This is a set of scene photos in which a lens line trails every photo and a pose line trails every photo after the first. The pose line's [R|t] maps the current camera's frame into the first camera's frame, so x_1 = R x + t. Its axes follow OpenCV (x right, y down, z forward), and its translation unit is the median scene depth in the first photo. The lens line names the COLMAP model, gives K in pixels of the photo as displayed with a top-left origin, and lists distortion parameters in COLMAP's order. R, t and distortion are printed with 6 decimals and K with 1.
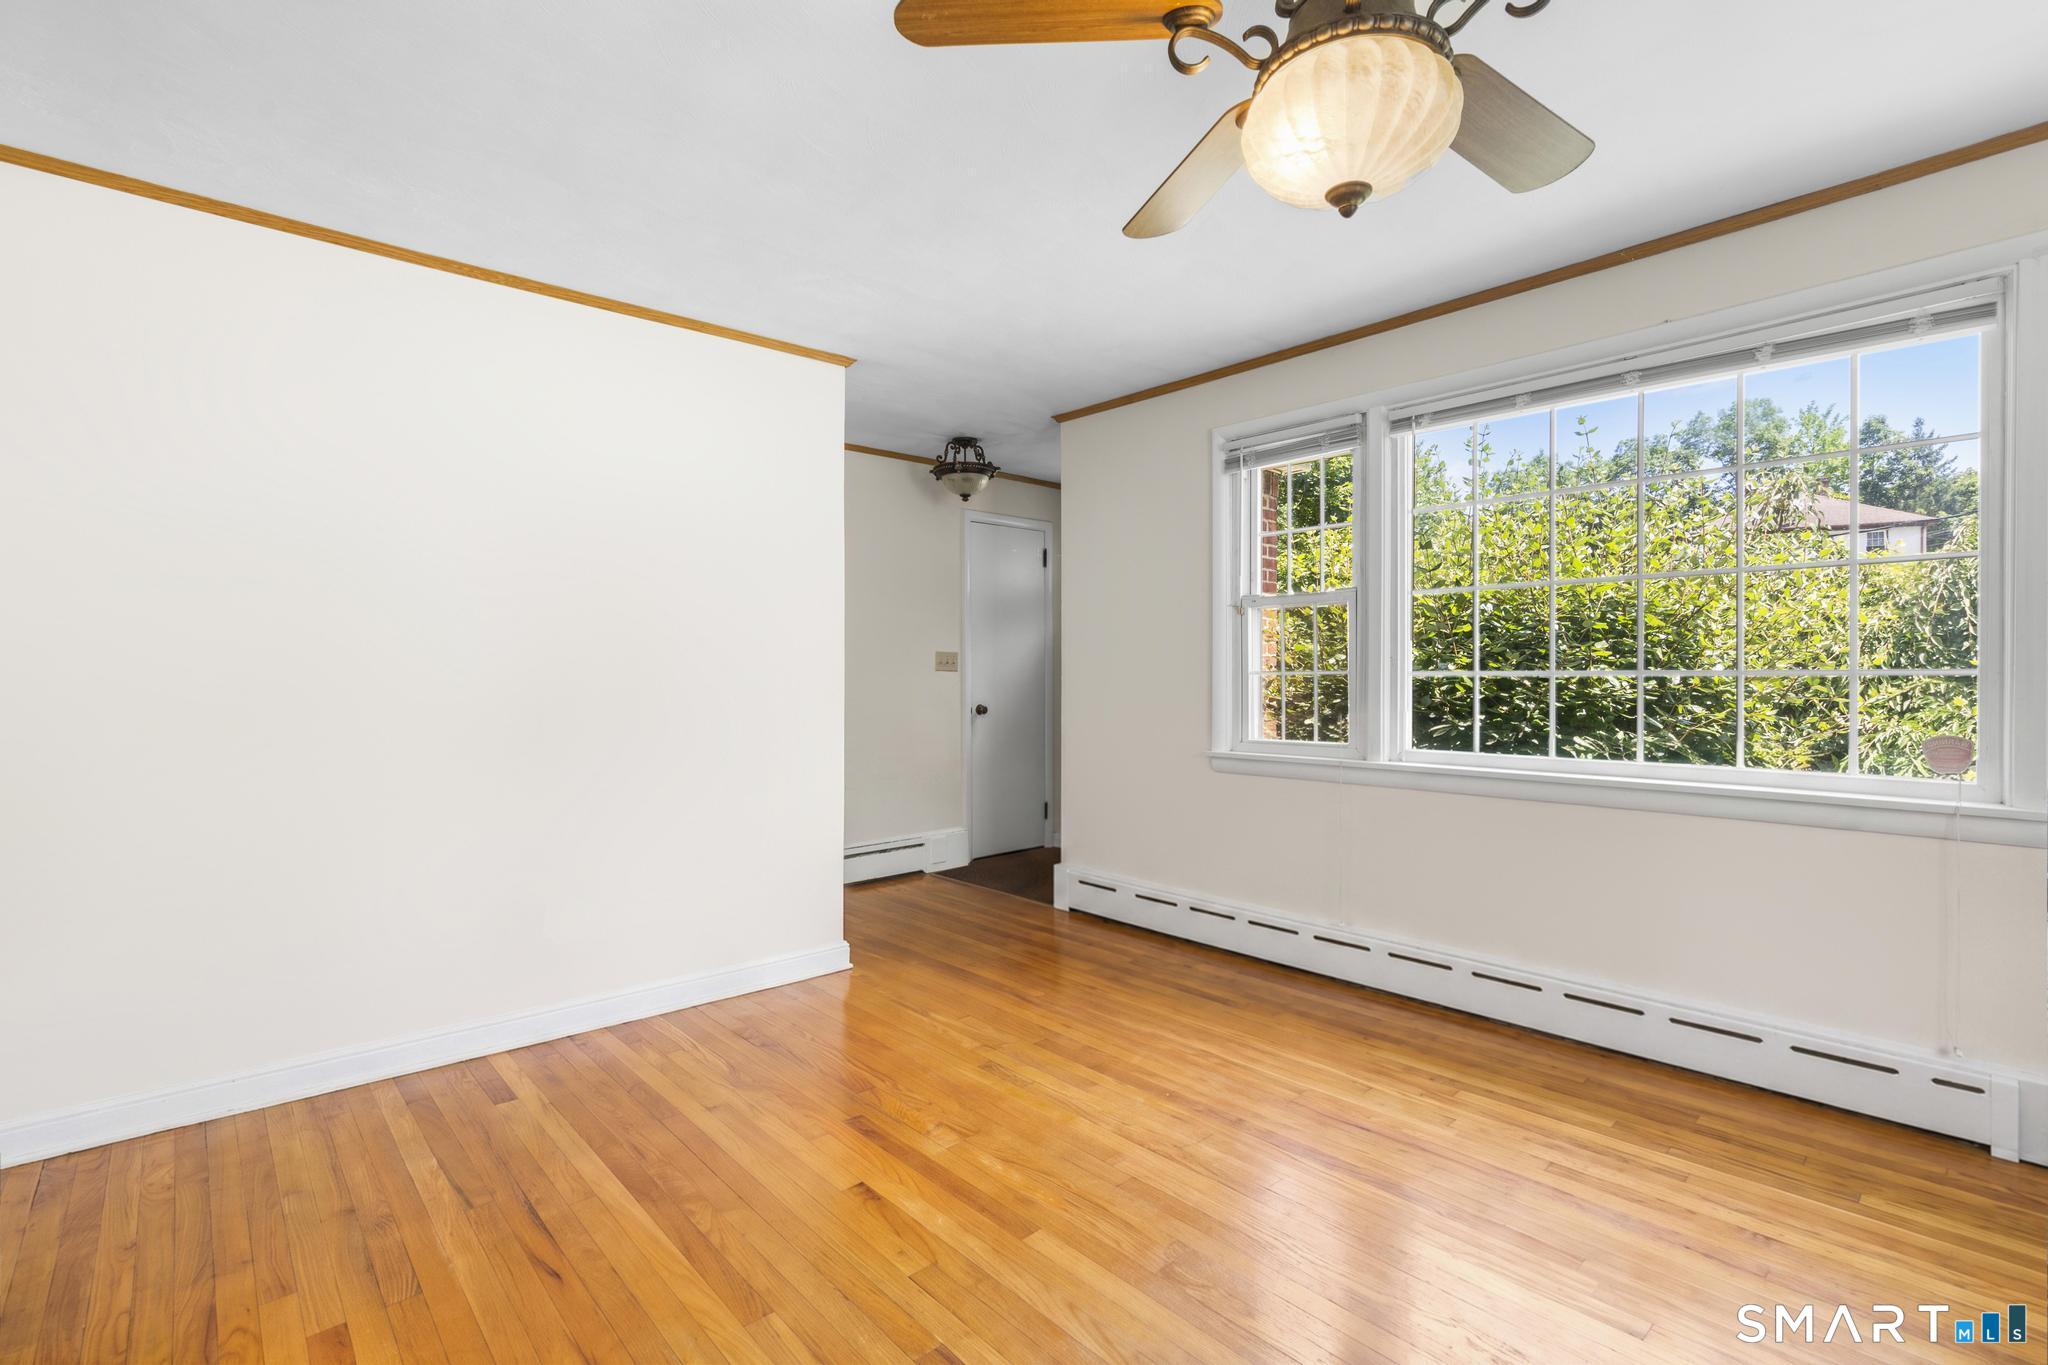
lens RADIAL K [[934.8, 0, 1027.8], [0, 934.8, 679.0], [0, 0, 1]] dist [-0.005135, -0.000288]
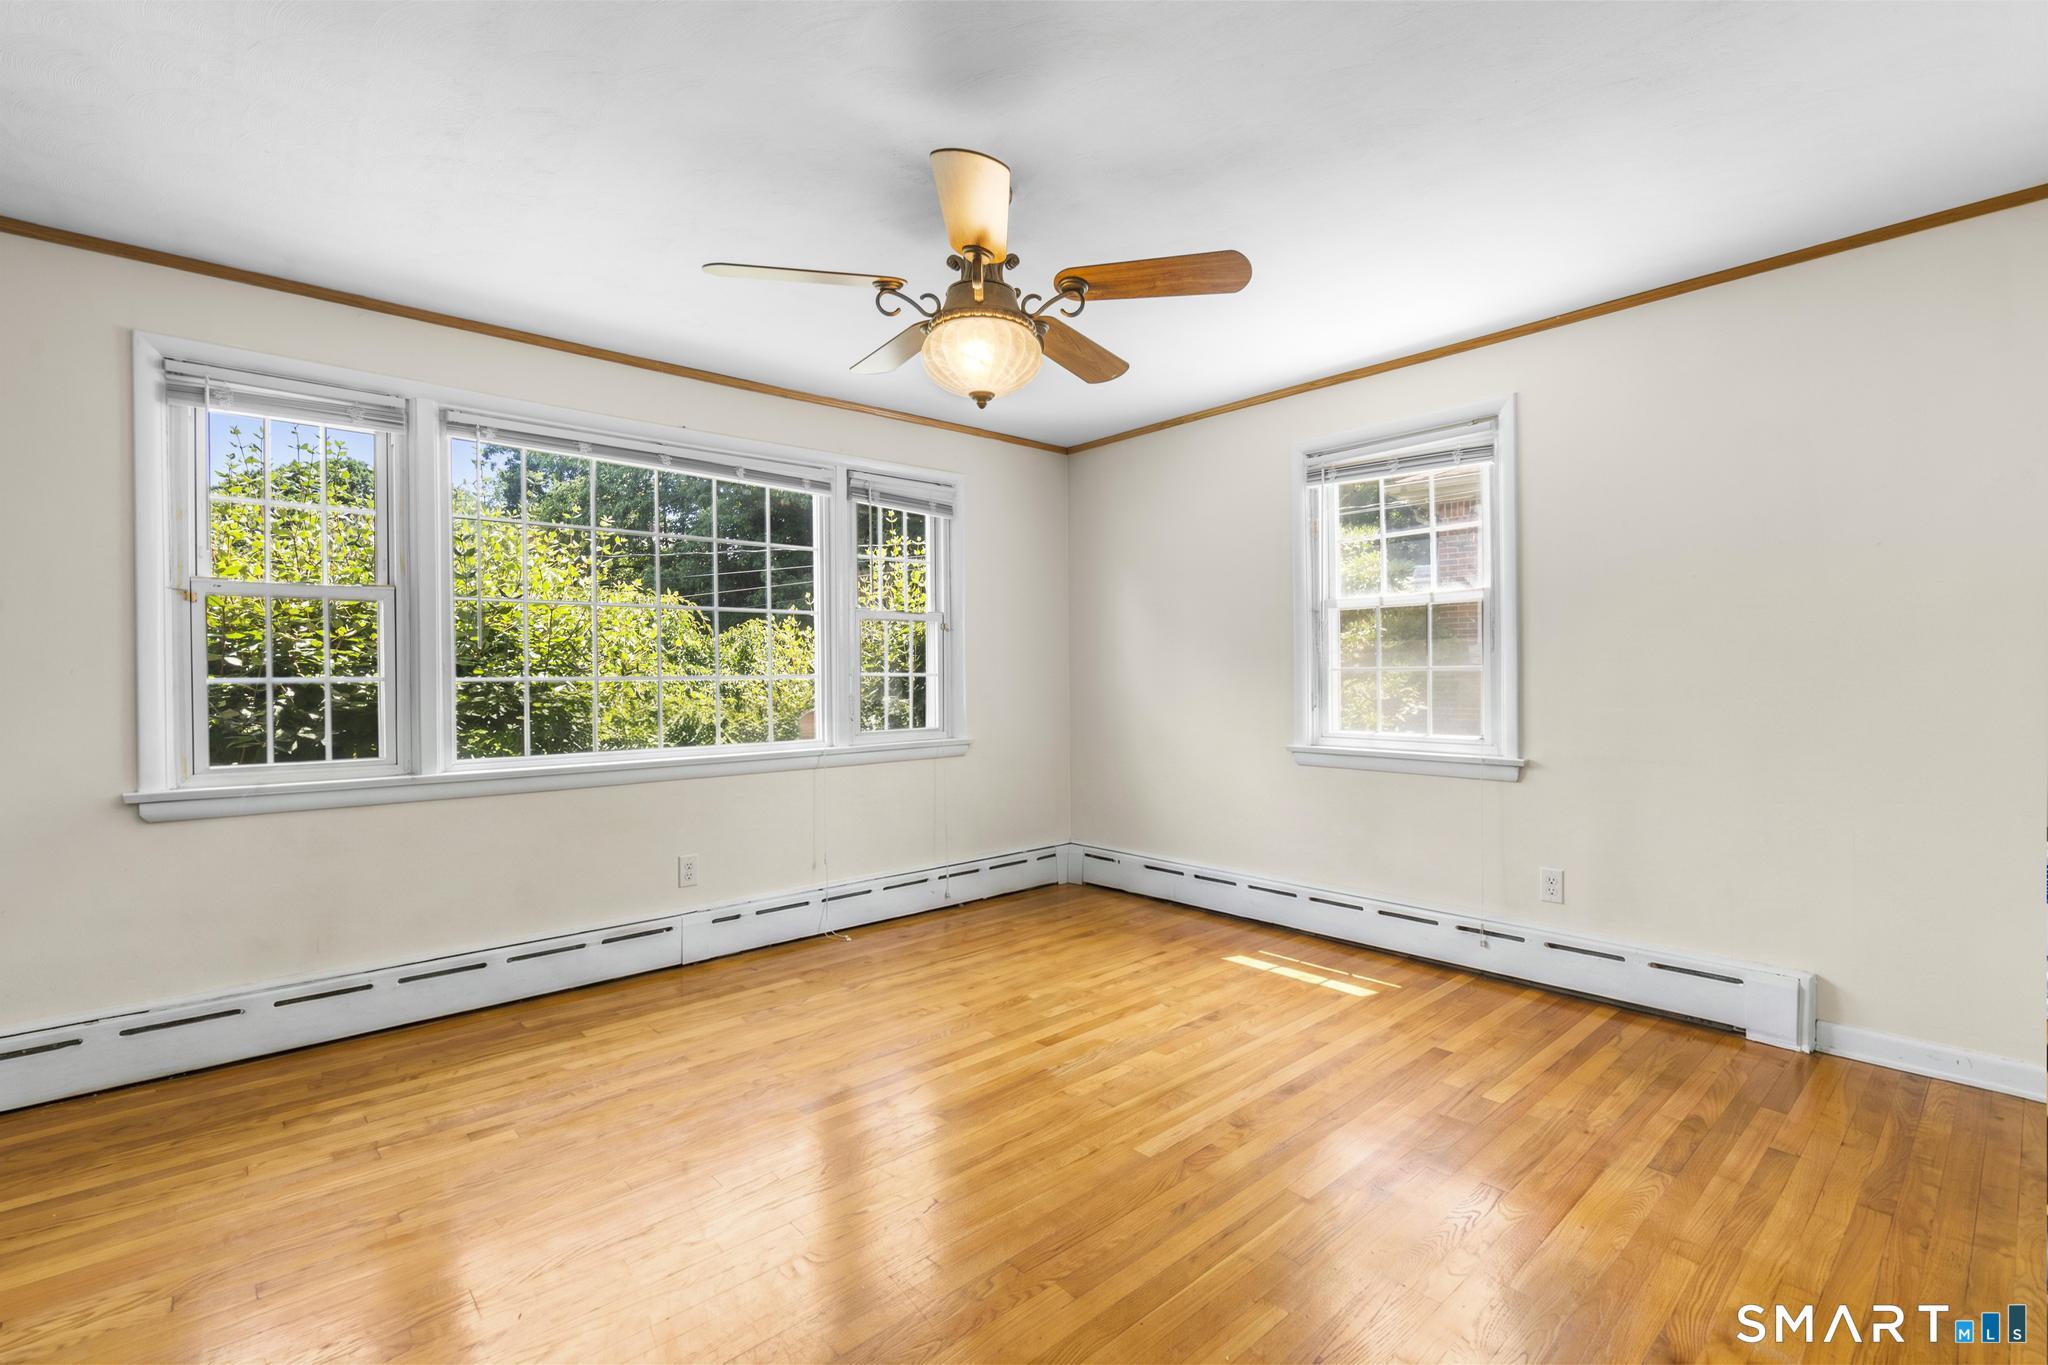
lens RADIAL K [[934.8, 0, 1022.5], [0, 934.8, 675.5], [0, 0, 1]] dist [-0.005135, -0.000288]
pose [[0.004368, -0.016263, 0.999858, -0.563054], [-0.000092, 0.999868, 0.016264, -0.027502], [-0.999990, -0.000163, 0.004366, 0.389710]]
